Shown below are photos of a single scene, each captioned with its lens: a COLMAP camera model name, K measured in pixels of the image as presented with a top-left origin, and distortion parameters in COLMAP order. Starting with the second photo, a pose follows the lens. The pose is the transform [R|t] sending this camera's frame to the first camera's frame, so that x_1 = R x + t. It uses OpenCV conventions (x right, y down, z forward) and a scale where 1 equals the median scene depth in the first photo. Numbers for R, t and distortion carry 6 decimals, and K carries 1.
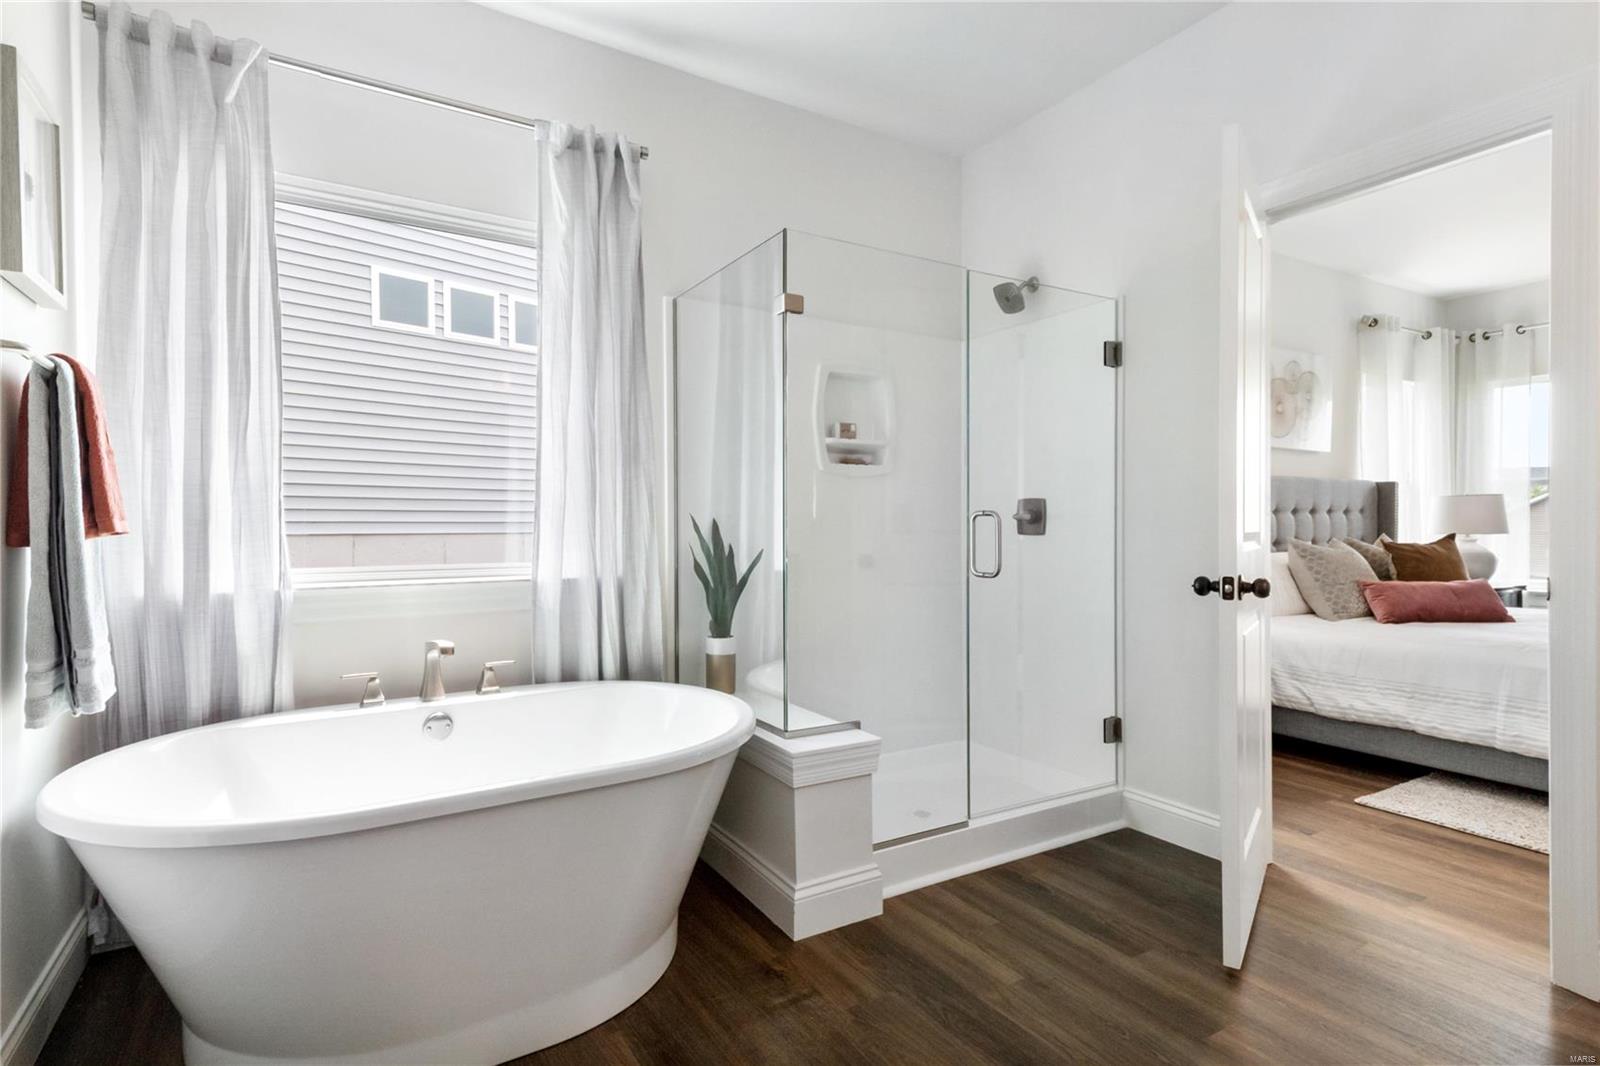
lens RADIAL K [[815.0, 0, 799.7], [0, 815.0, 526.9], [0, 0, 1]] dist [0.047932, -0.020325]
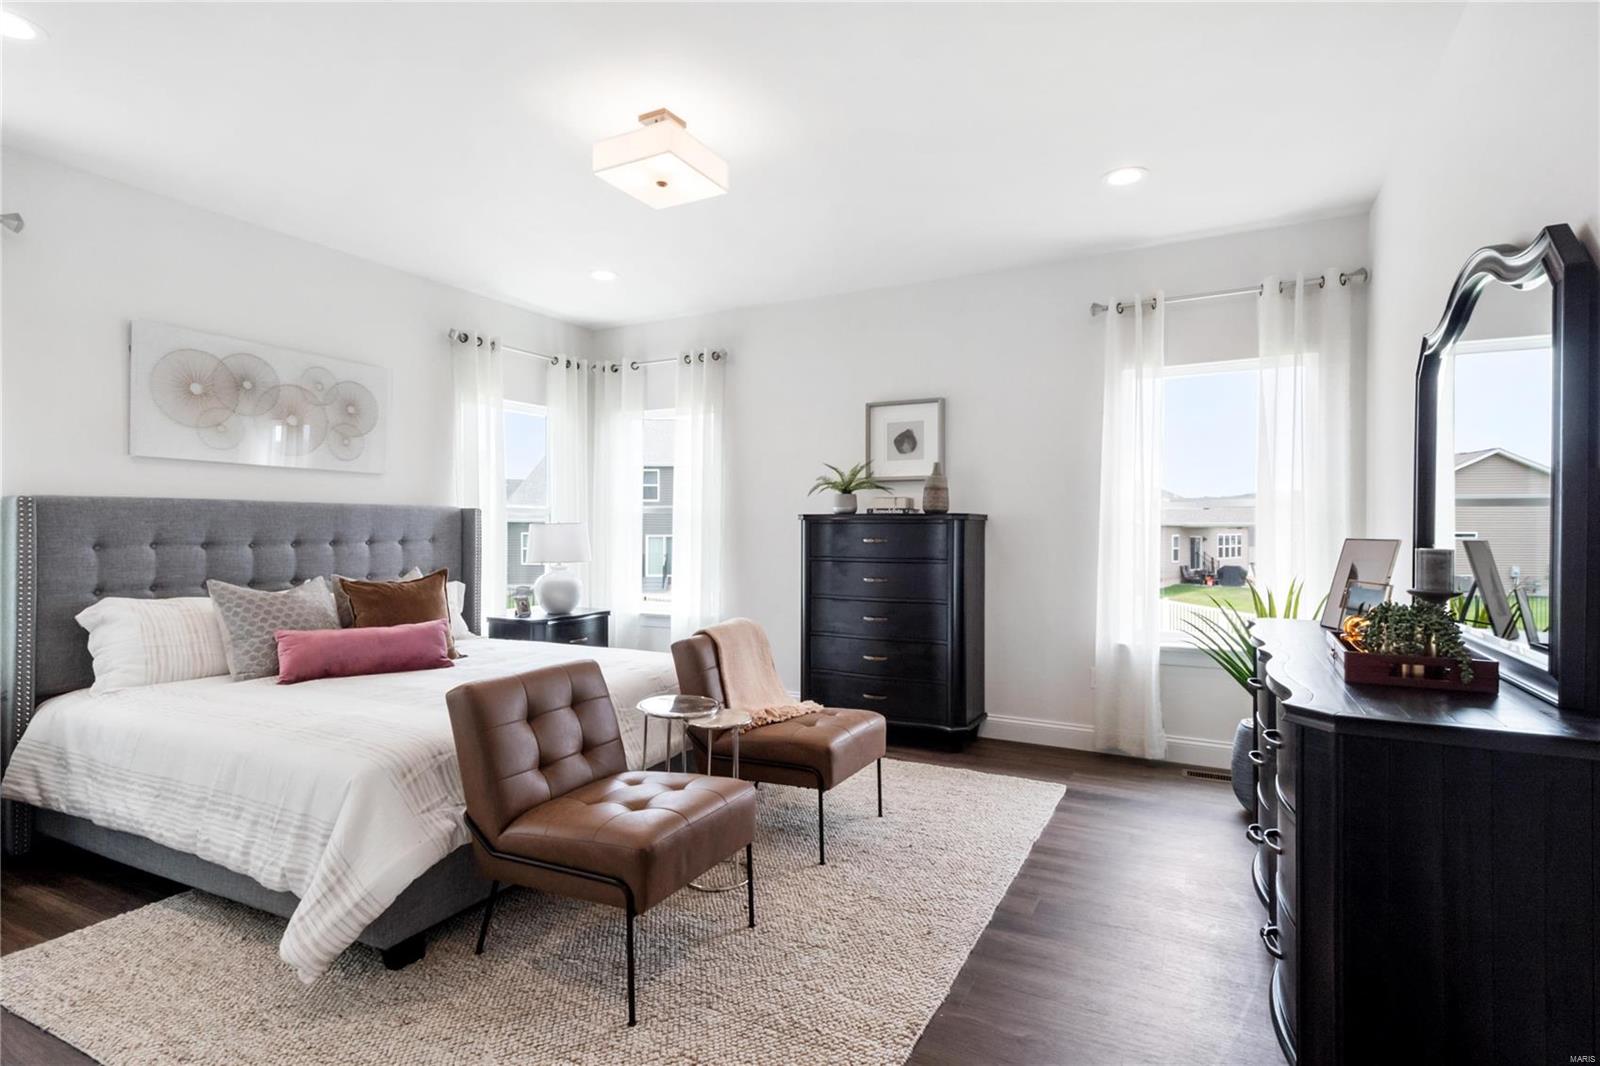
lens RADIAL K [[815.0, 0, 799.7], [0, 815.0, 526.9], [0, 0, 1]] dist [0.047932, -0.020325]
pose [[0.853927, 0.001351, 0.520391, 0.590664], [0.003092, 0.999966, -0.007669, -0.027454], [-0.520384, 0.008158, 0.853894, 0.011682]]
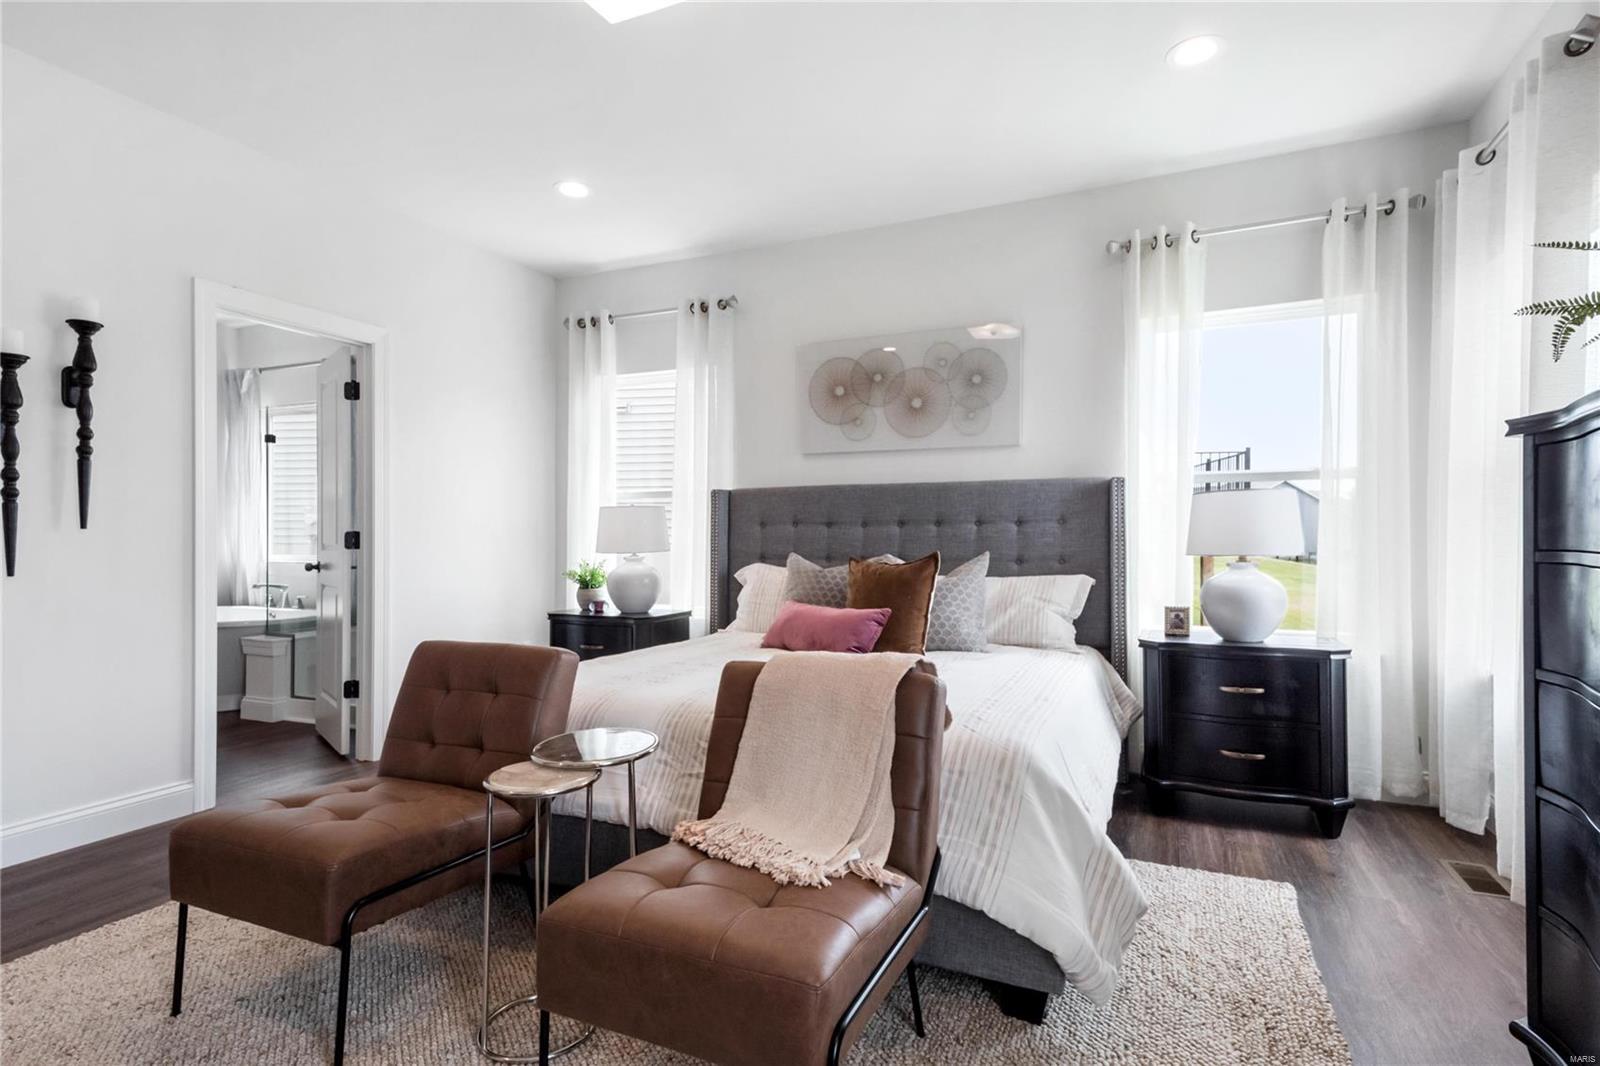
lens RADIAL K [[815.0, 0, 799.7], [0, 815.0, 526.9], [0, 0, 1]] dist [0.047932, -0.020325]
pose [[0.555821, 0.003592, -0.831295, 1.234937], [0.007029, 0.999935, 0.009021, -0.023643], [0.831273, -0.010857, 0.555759, 0.433234]]
